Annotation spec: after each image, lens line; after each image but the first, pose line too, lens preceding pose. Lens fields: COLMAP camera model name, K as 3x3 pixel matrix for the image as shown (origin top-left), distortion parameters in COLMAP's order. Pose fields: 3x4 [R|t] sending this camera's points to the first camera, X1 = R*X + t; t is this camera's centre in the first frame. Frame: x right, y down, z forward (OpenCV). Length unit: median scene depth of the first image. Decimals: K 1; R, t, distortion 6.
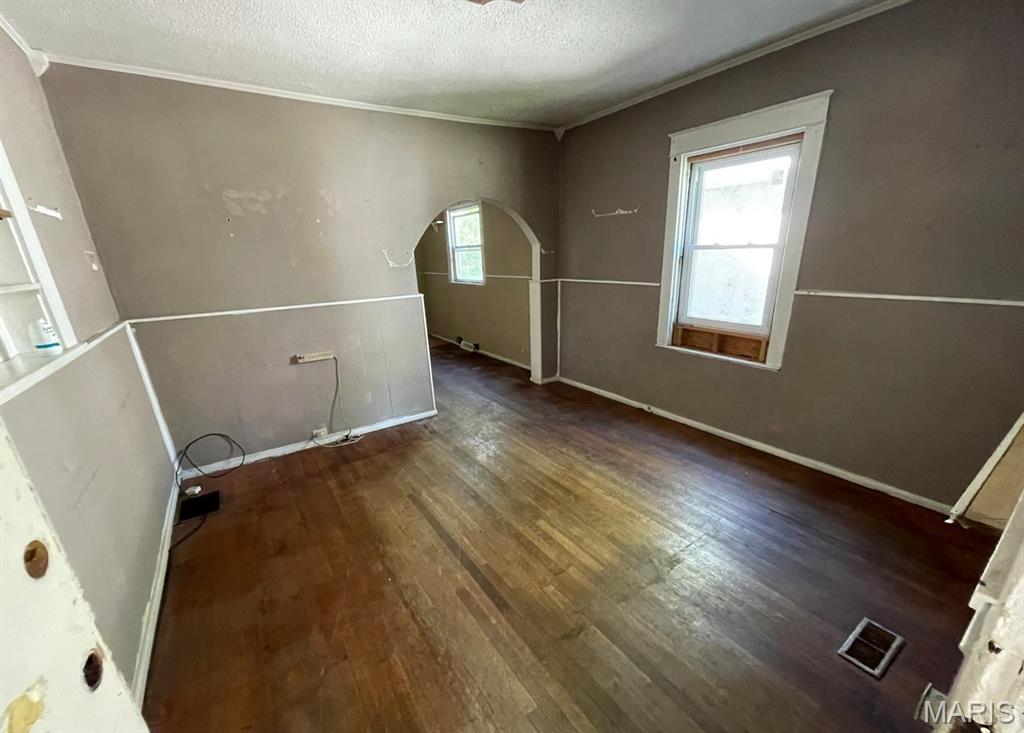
lens RADIAL K [[412.6, 0, 511.3], [0, 412.6, 390.3], [0, 0, 1]] dist [-0.000316, -0.000107]
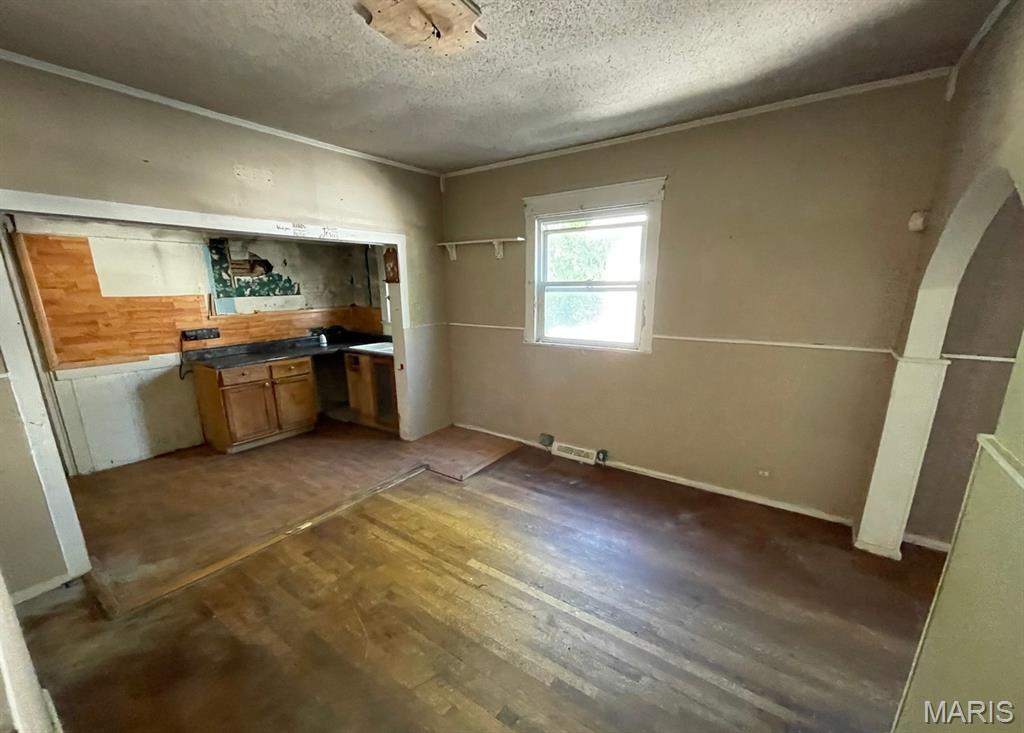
lens RADIAL K [[378.7, 0, 513.5], [0, 378.7, 377.9], [0, 0, 1]] dist [-0.000169, -0.000009]
pose [[0.916331, -0.042994, 0.398107, -0.101552], [0.086061, 0.992131, -0.090942, -0.044351], [-0.391064, 0.117595, 0.912820, 0.142433]]
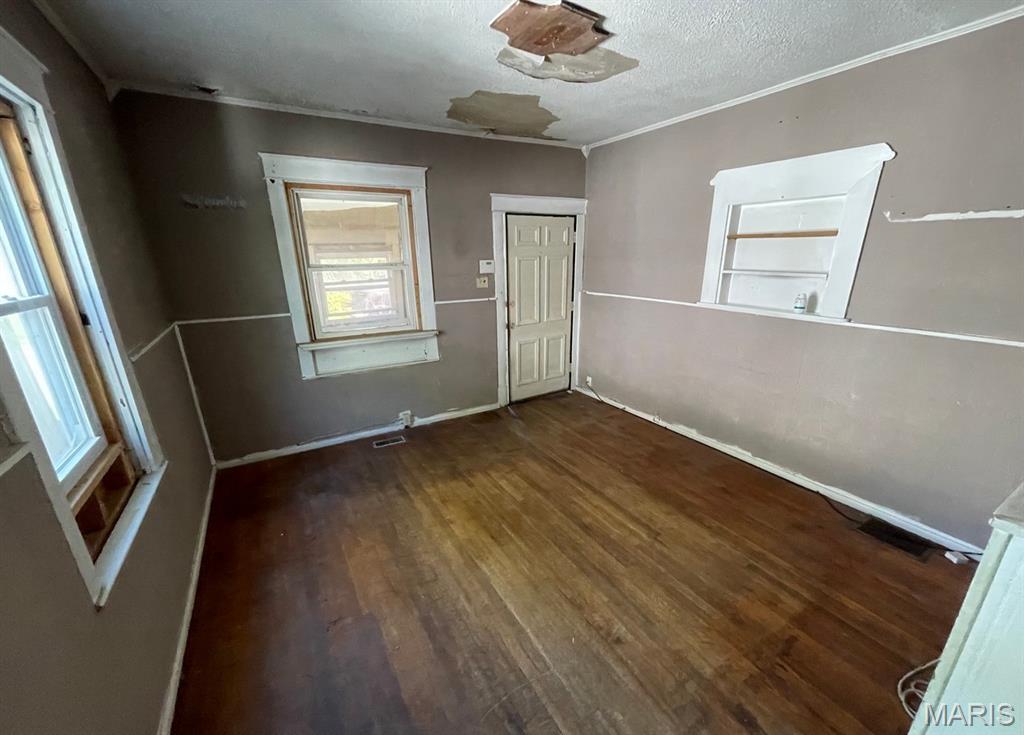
lens RADIAL K [[411.3, 0, 512.4], [0, 411.3, 386.8], [0, 0, 1]] dist [-0.000370, -0.000120]
pose [[-0.996654, 0.028082, 0.076758, -0.003769], [0.068380, 0.800918, 0.594856, -0.572591], [-0.044772, 0.598115, -0.800159, 1.565261]]
